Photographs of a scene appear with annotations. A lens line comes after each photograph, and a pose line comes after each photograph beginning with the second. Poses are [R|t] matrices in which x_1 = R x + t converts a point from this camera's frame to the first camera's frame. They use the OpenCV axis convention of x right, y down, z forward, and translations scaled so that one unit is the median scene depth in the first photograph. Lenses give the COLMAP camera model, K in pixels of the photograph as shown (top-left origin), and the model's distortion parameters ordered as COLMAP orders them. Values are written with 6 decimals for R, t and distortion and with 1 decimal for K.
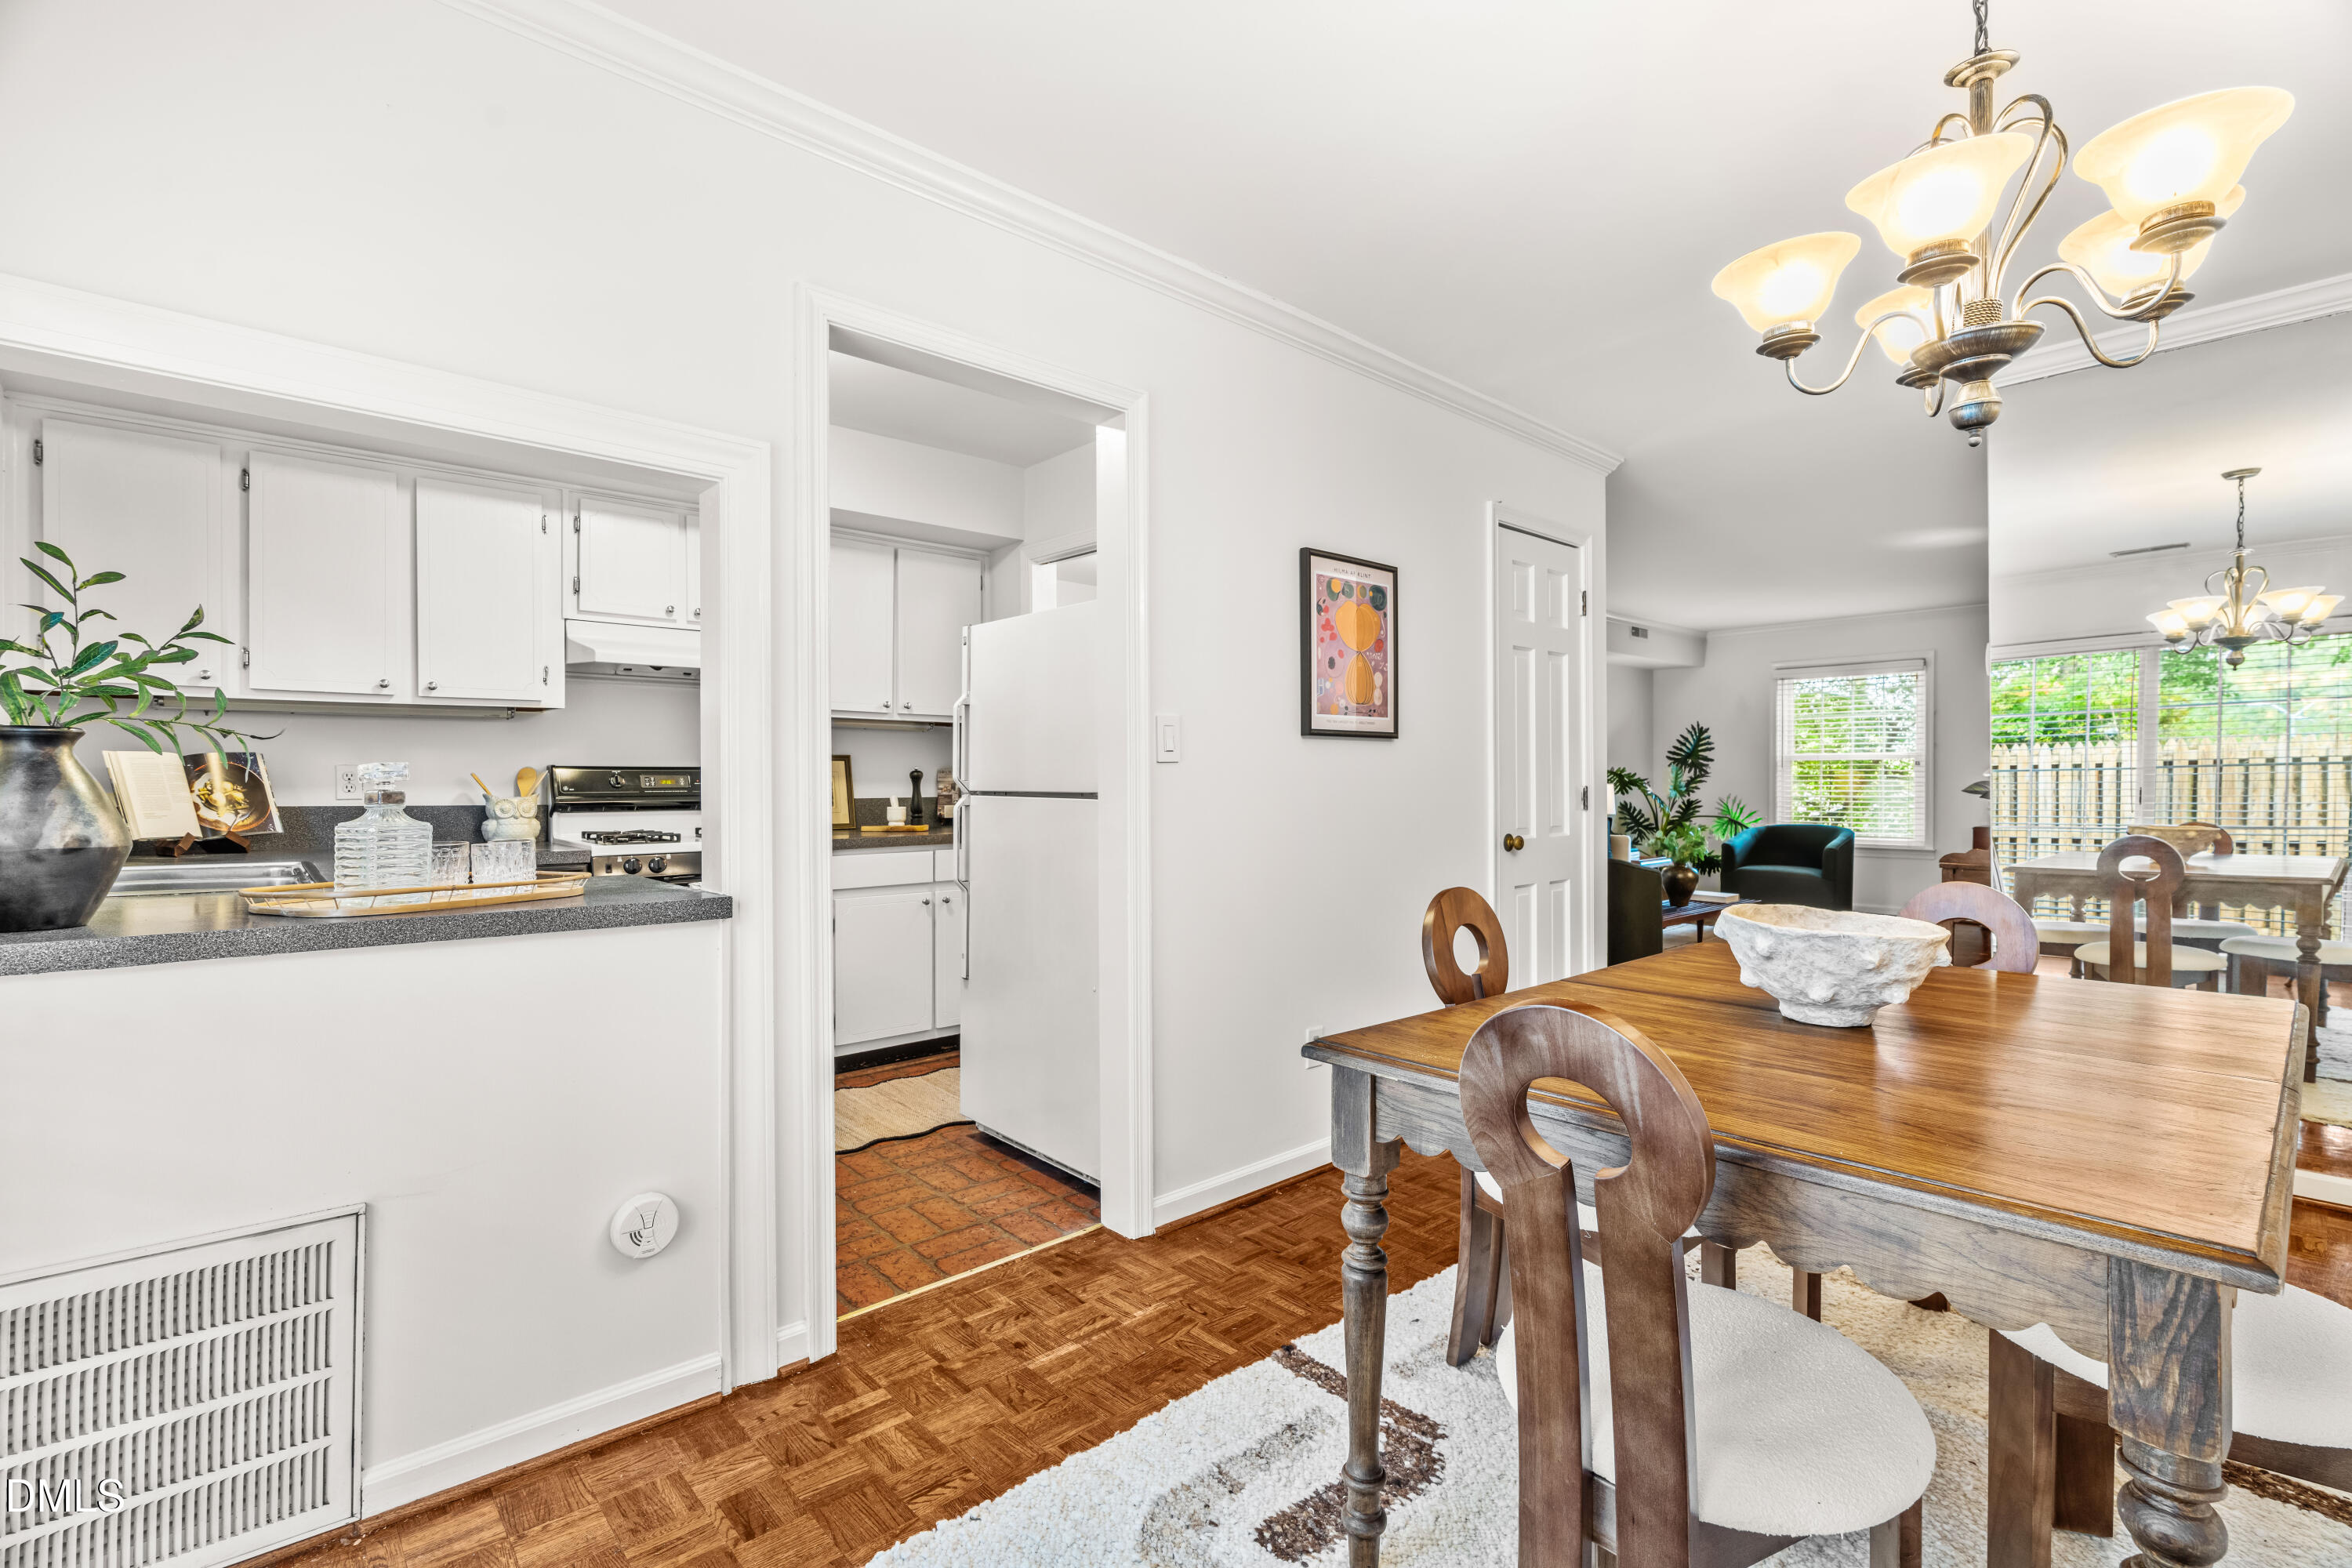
lens RADIAL K [[1065.2, 0, 1180.8], [0, 1065.2, 763.9], [0, 0, 1]] dist [-0.003277, 0.000343]
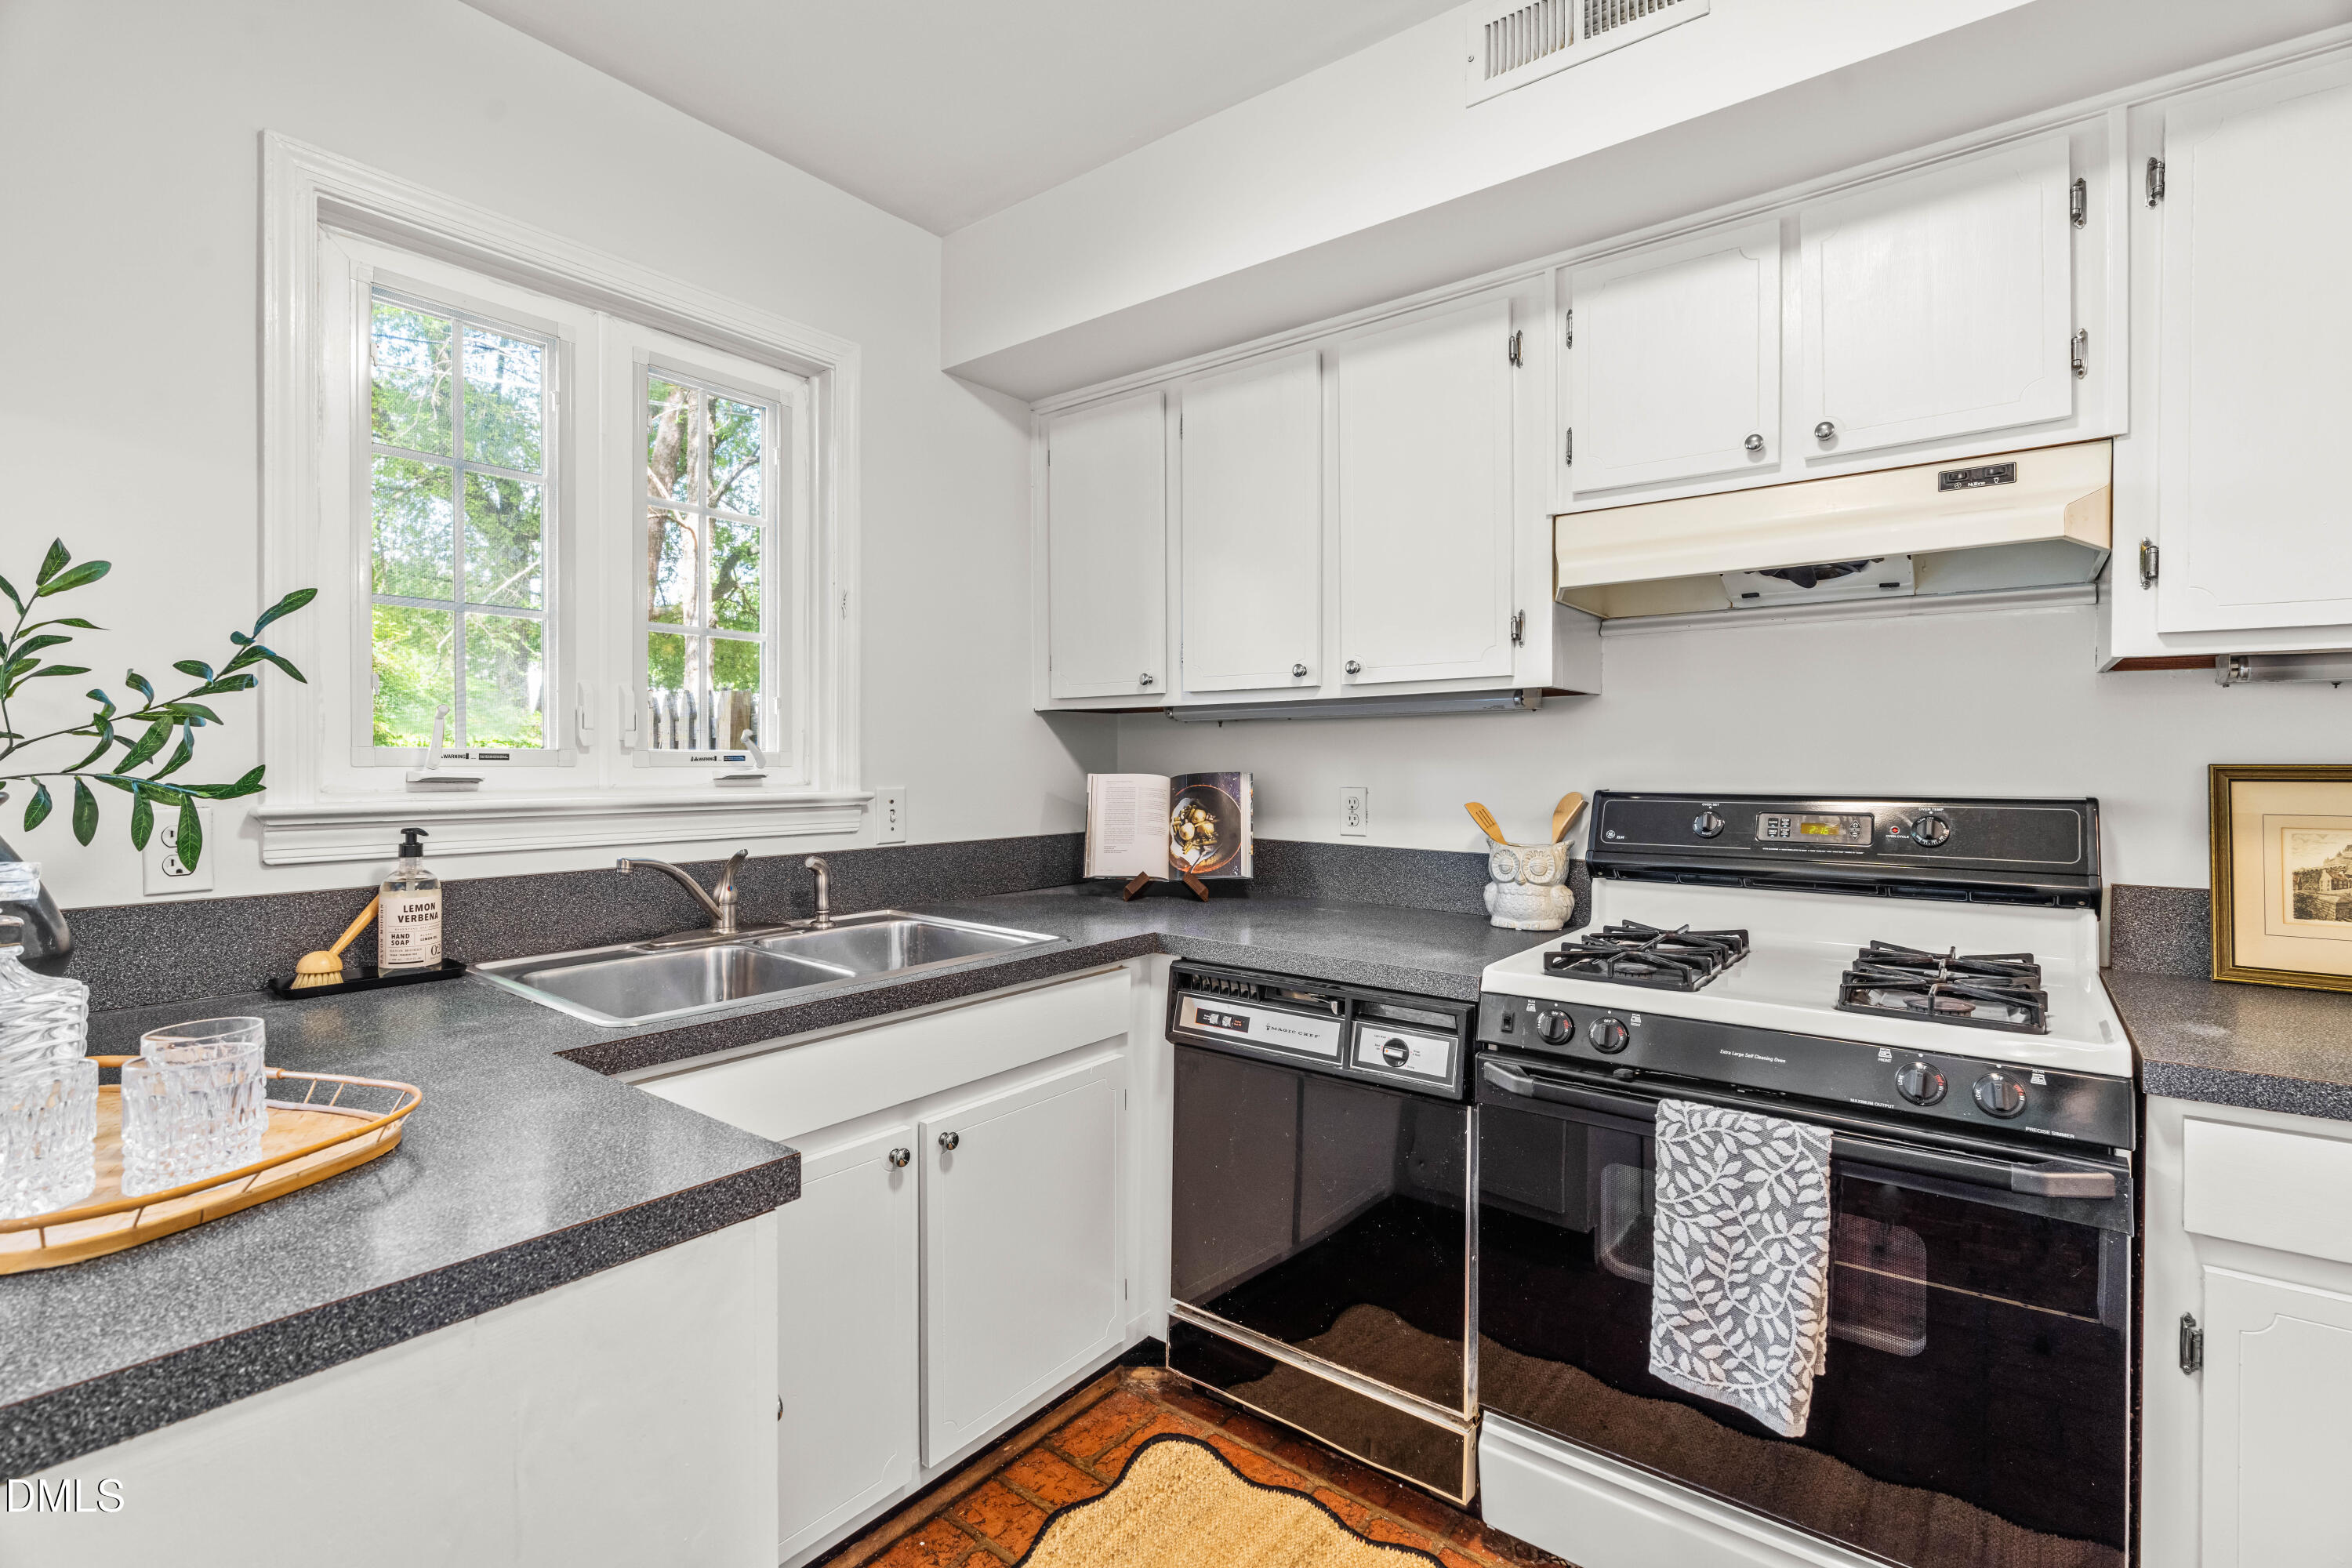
lens RADIAL K [[1065.2, 0, 1180.8], [0, 1065.2, 763.9], [0, 0, 1]] dist [-0.003277, 0.000343]
pose [[0.176666, 0.003623, -0.984264, -0.110422], [0.014881, 0.999869, 0.006351, -0.023472], [0.984158, -0.015769, 0.176589, 0.860492]]
